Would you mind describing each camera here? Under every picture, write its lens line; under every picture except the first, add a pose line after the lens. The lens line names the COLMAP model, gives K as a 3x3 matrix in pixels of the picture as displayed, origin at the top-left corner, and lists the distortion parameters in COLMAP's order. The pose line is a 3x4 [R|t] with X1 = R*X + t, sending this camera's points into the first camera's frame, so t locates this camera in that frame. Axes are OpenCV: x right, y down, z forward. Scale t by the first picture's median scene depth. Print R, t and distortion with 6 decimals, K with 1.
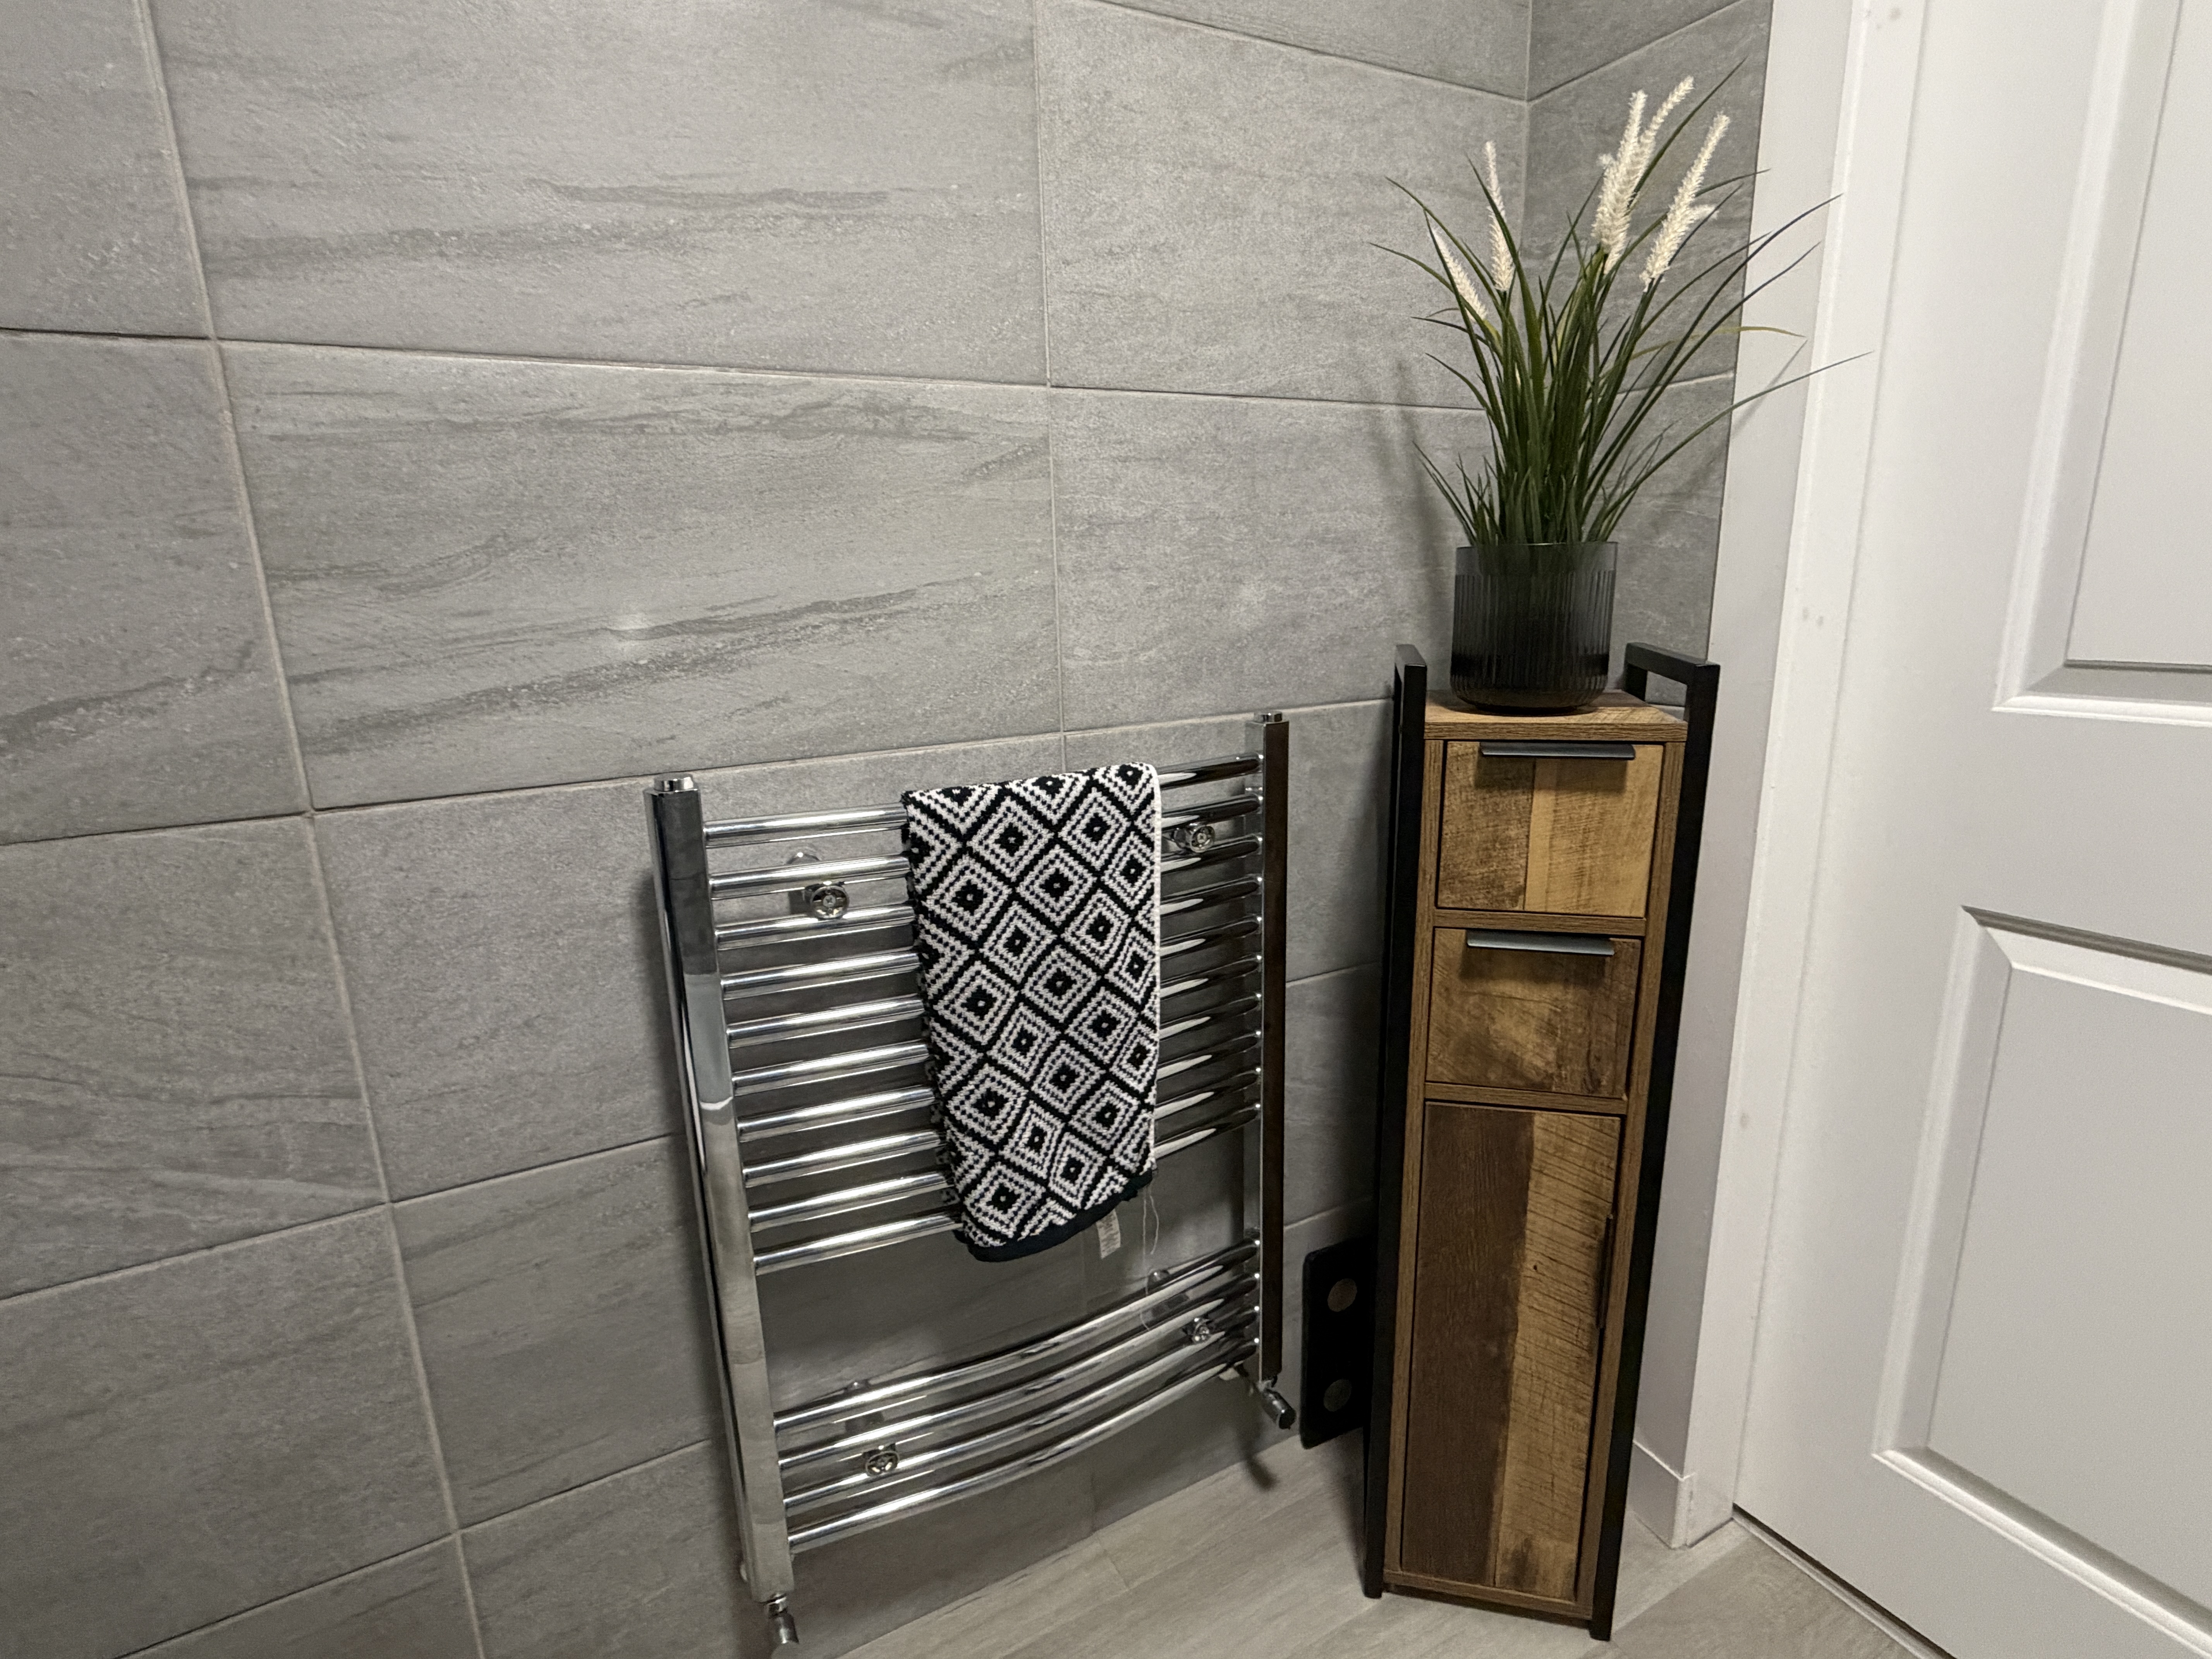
lens RADIAL K [[1064.1, 0, 1085.0], [0, 1064.1, 835.6], [0, 0, 1]] dist [0.002296, -0.001833]
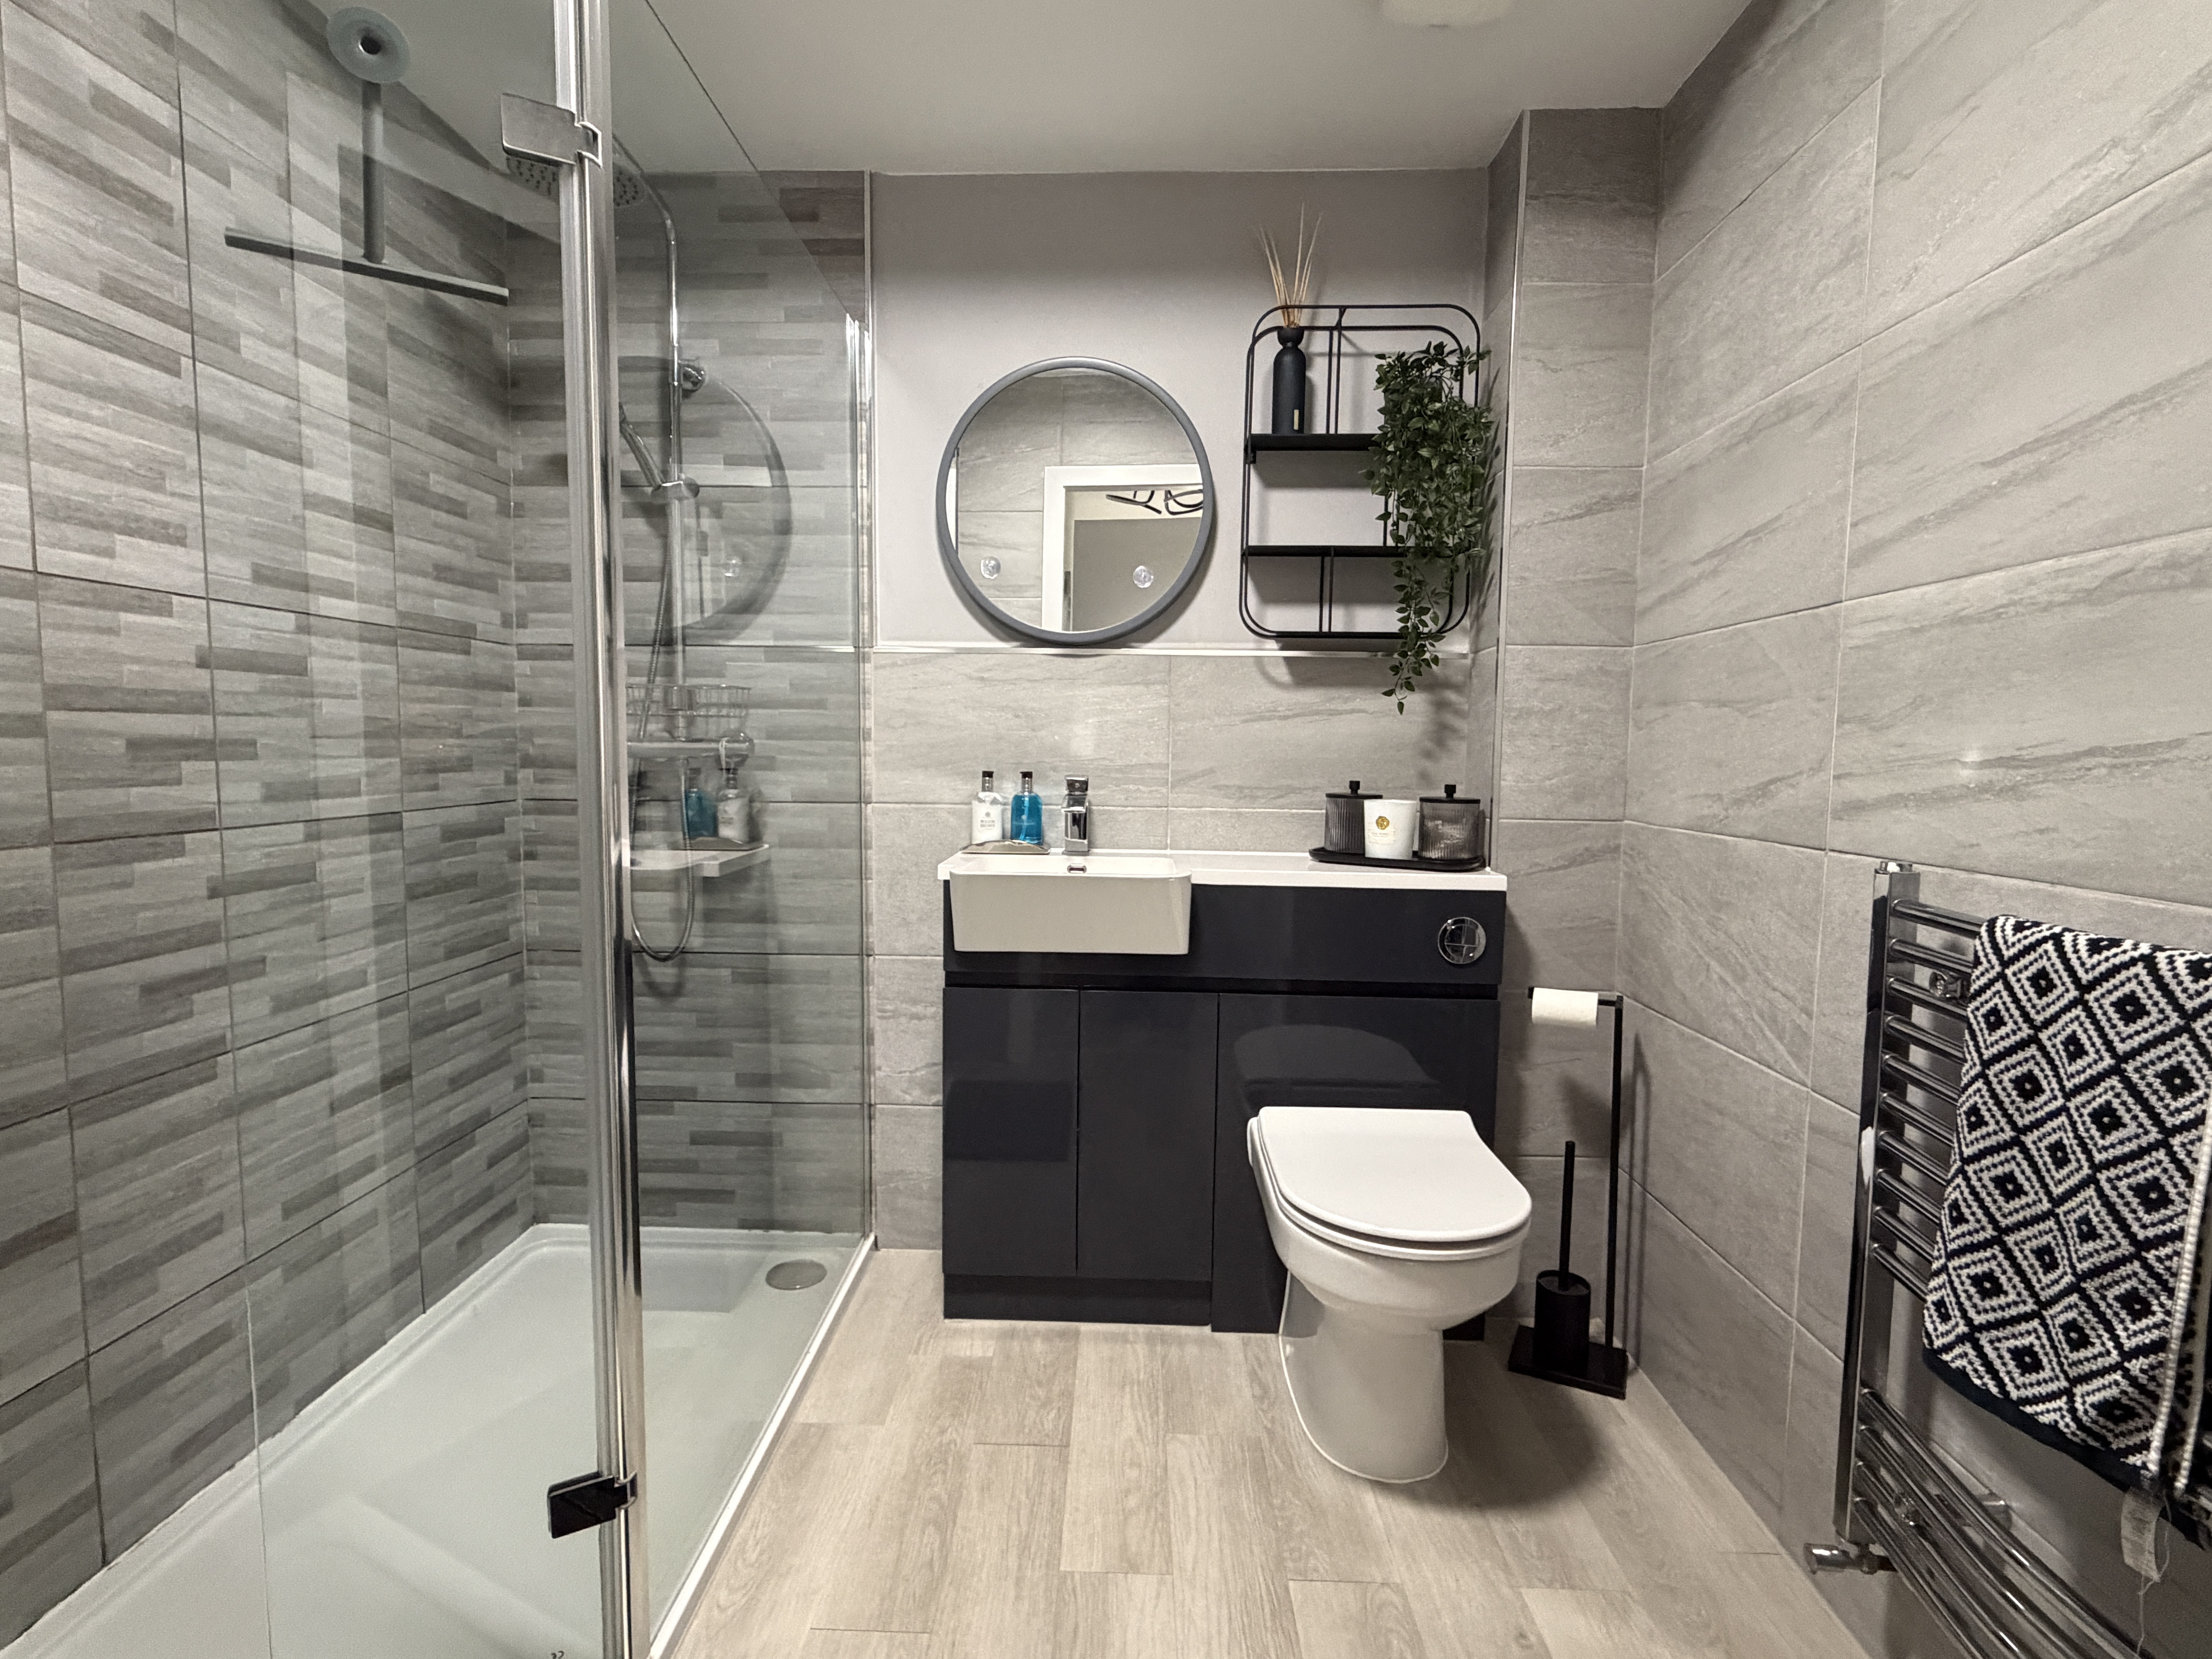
lens RADIAL K [[1064.1, 0, 1087.0], [0, 1064.1, 829.6], [0, 0, 1]] dist [0.002296, -0.001833]
pose [[-0.494253, 0.102591, -0.863243, 1.247978], [-0.187881, 0.956937, 0.221298, -0.190749], [0.848772, 0.271565, -0.453694, 0.657019]]
